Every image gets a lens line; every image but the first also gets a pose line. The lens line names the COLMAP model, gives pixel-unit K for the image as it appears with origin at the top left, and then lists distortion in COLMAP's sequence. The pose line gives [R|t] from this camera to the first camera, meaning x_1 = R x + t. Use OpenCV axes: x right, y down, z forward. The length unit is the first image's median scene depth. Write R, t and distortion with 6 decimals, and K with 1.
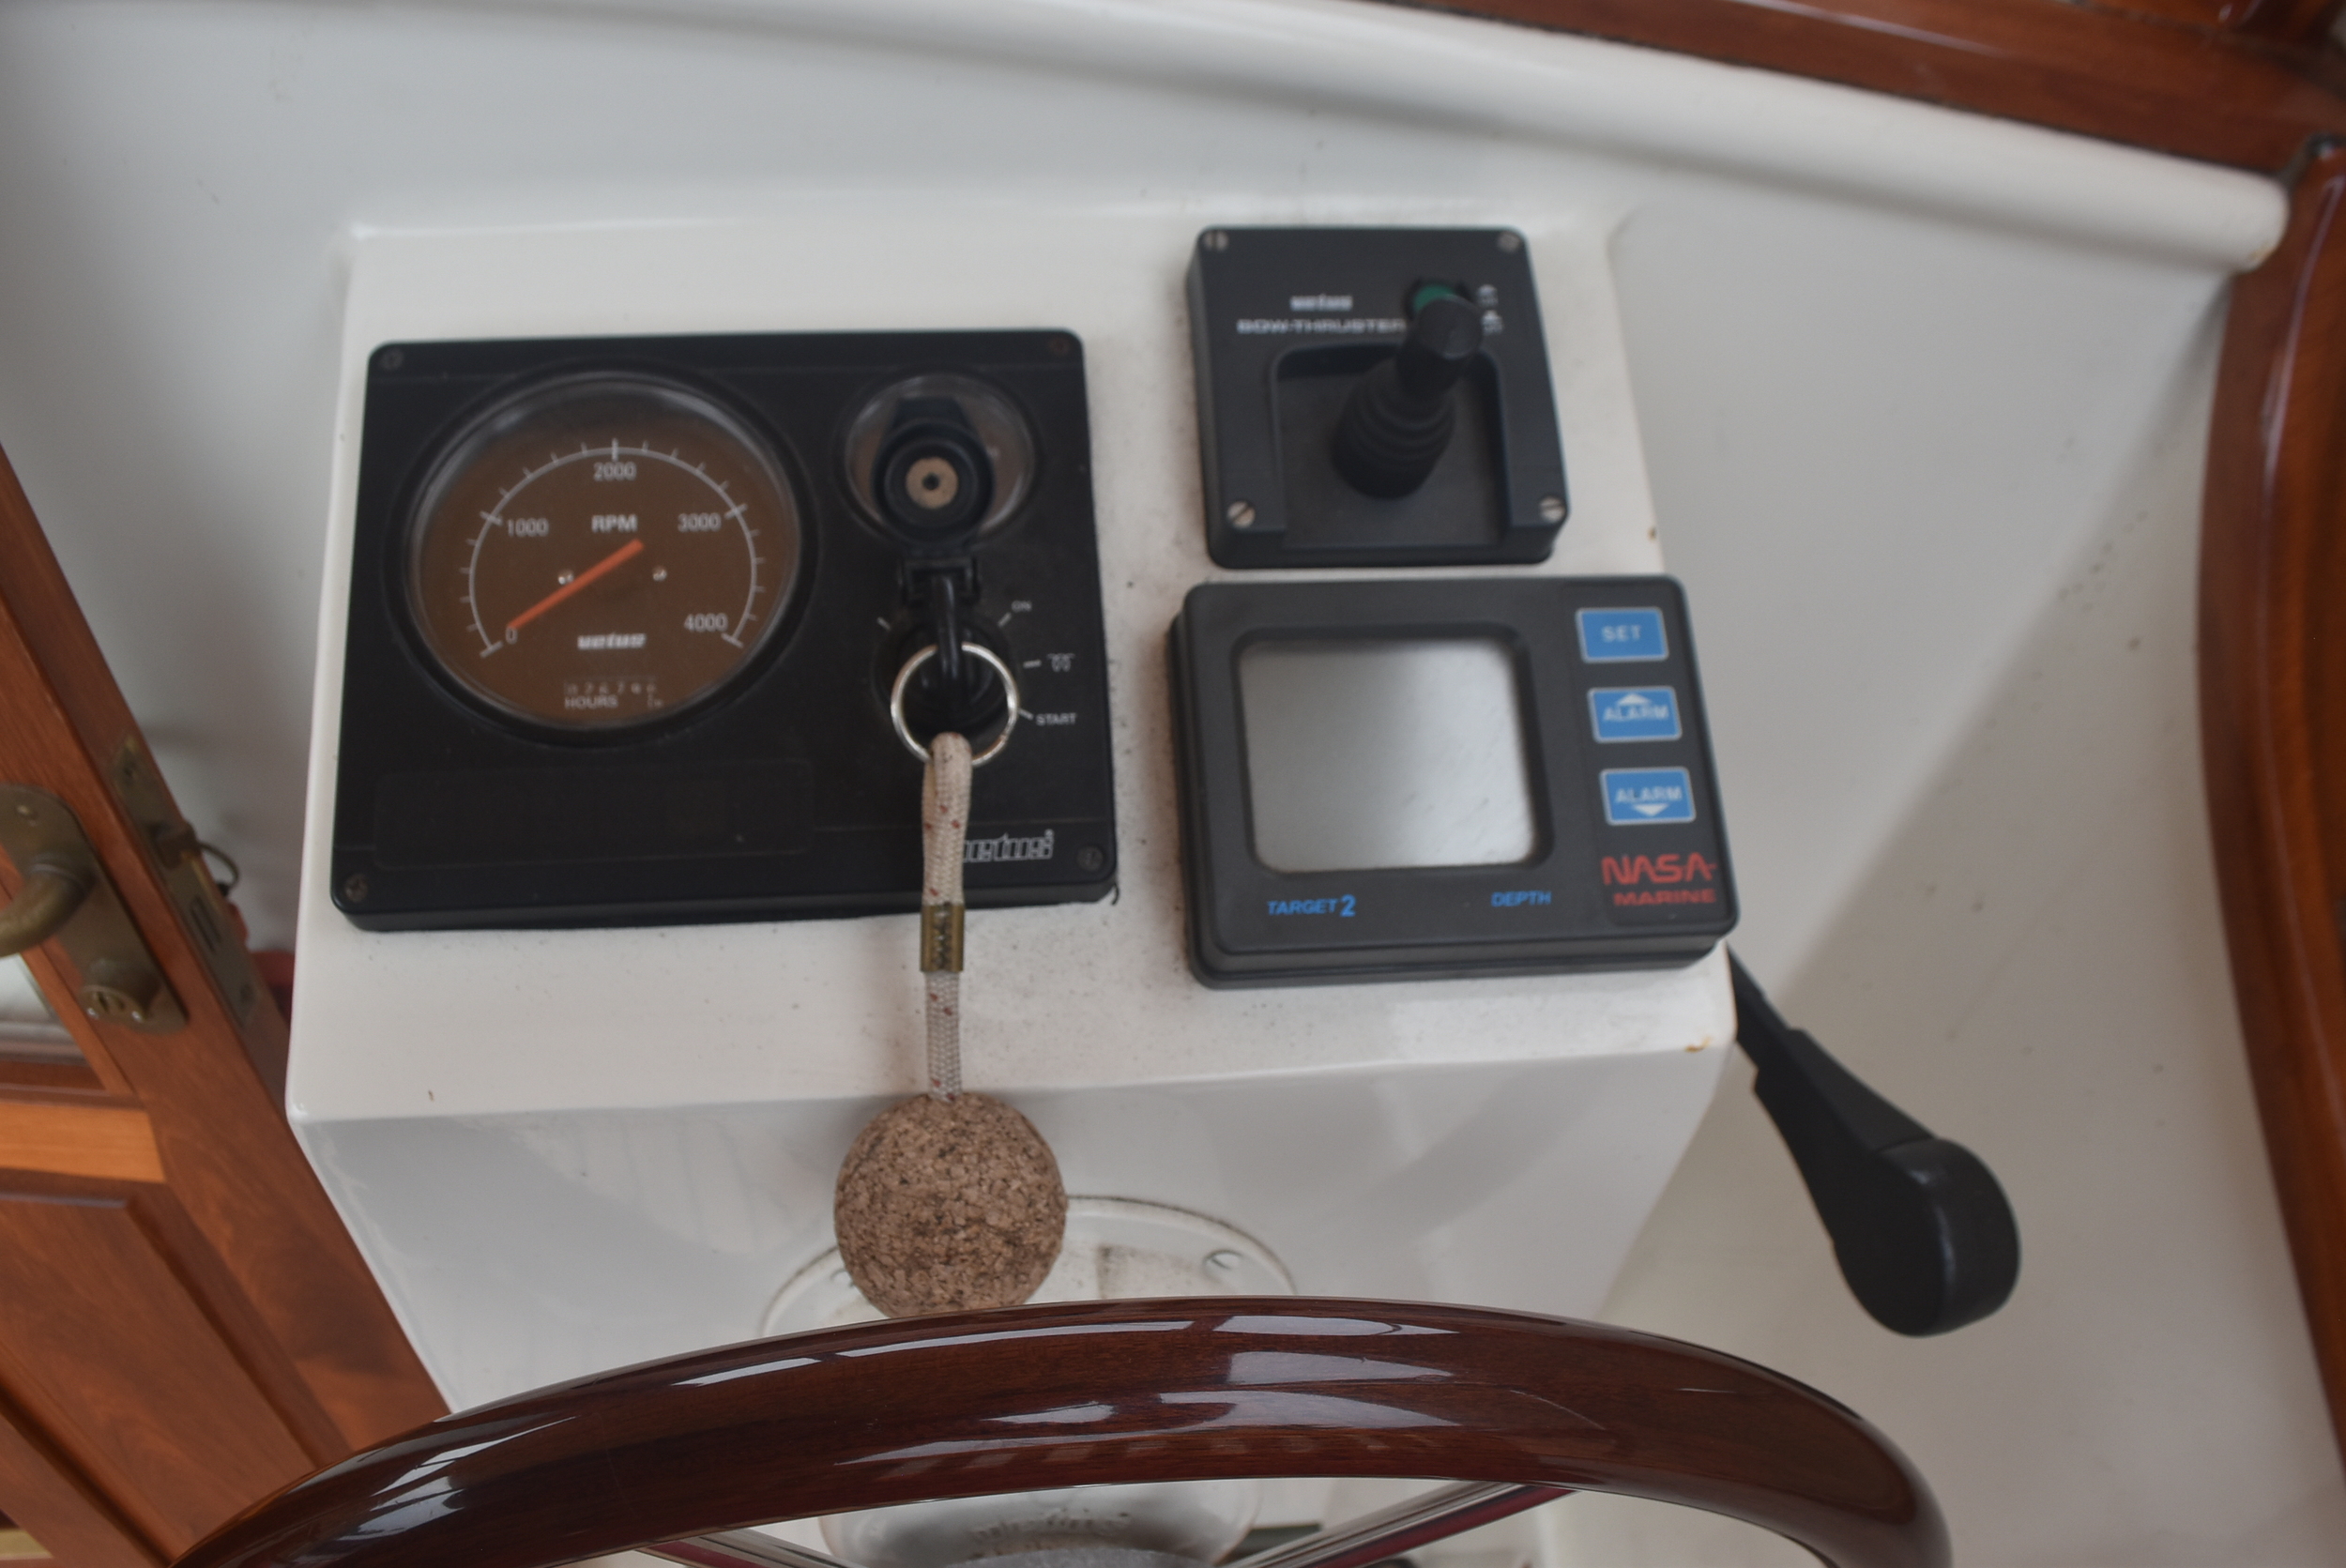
lens RADIAL K [[1853.2, 0, 1189.2], [0, 1853.2, 776.9], [0, 0, 1]] dist [-0.101178, 0.033046]
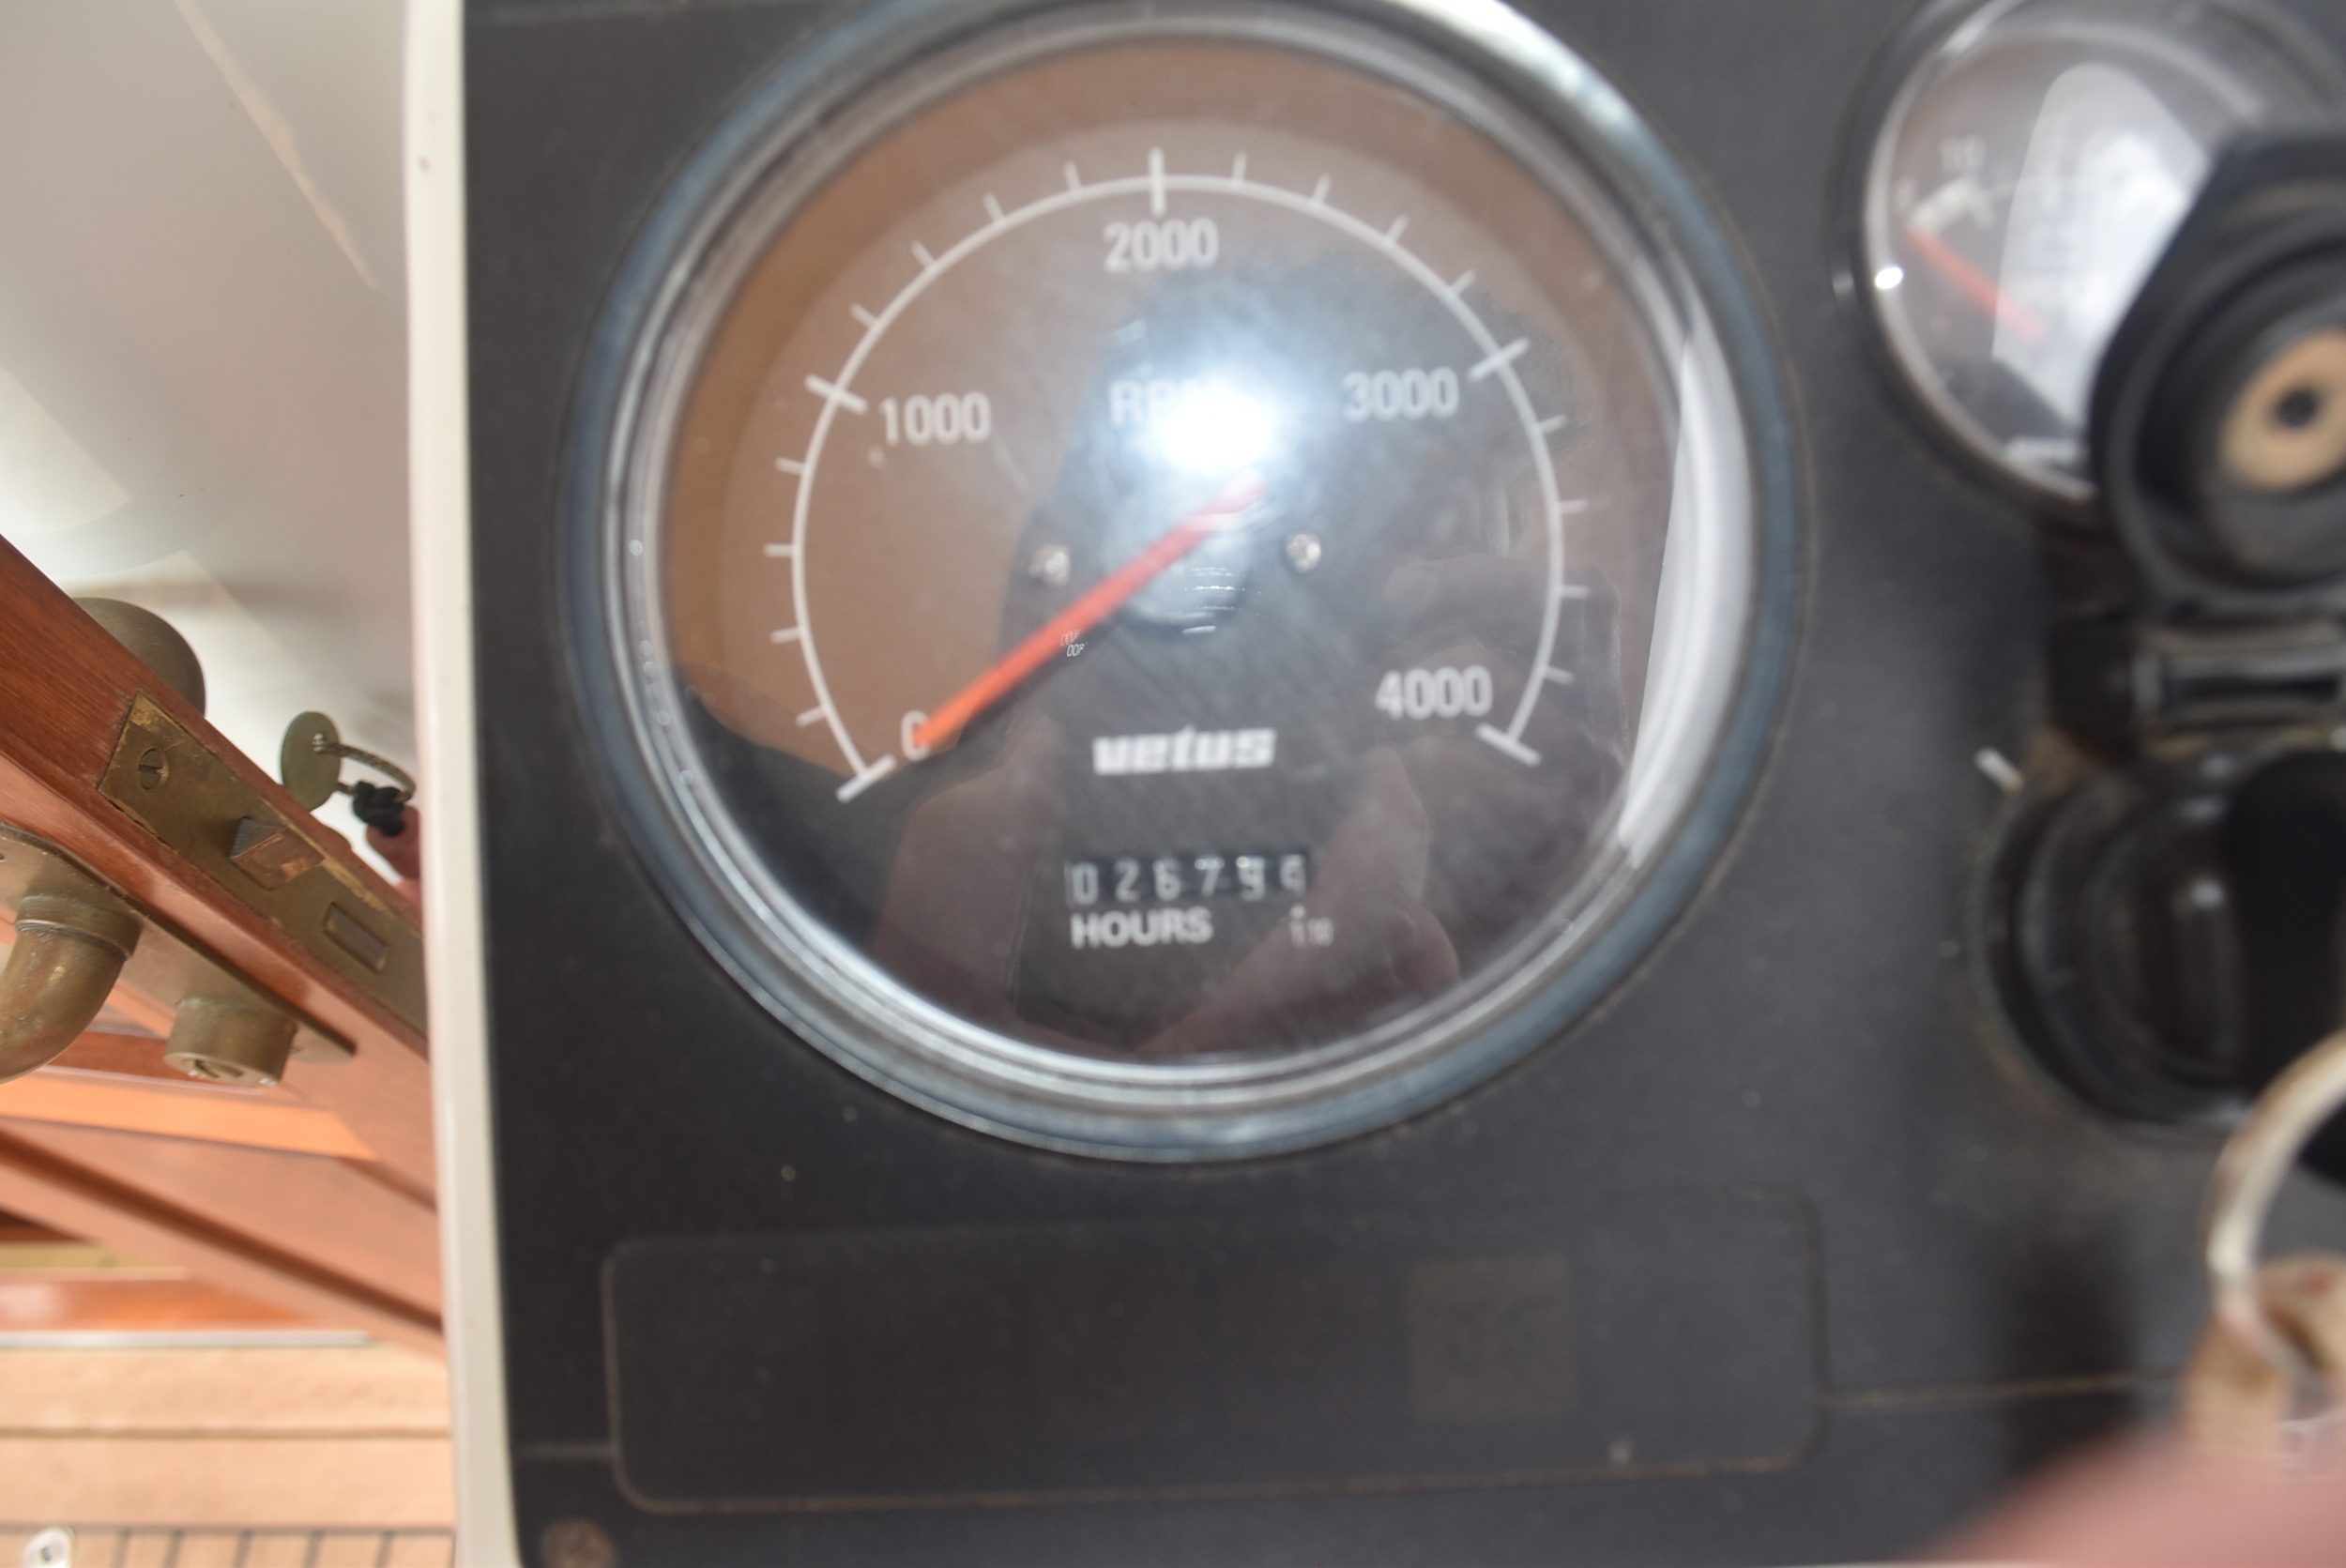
lens RADIAL K [[1853.2, 0, 1189.2], [0, 1853.2, 776.9], [0, 0, 1]] dist [-0.101178, 0.033046]
pose [[0.990619, 0.033557, -0.132470, -0.261777], [0.007234, 0.955145, 0.296051, -0.177425], [0.136463, -0.294233, 0.945941, 0.639864]]
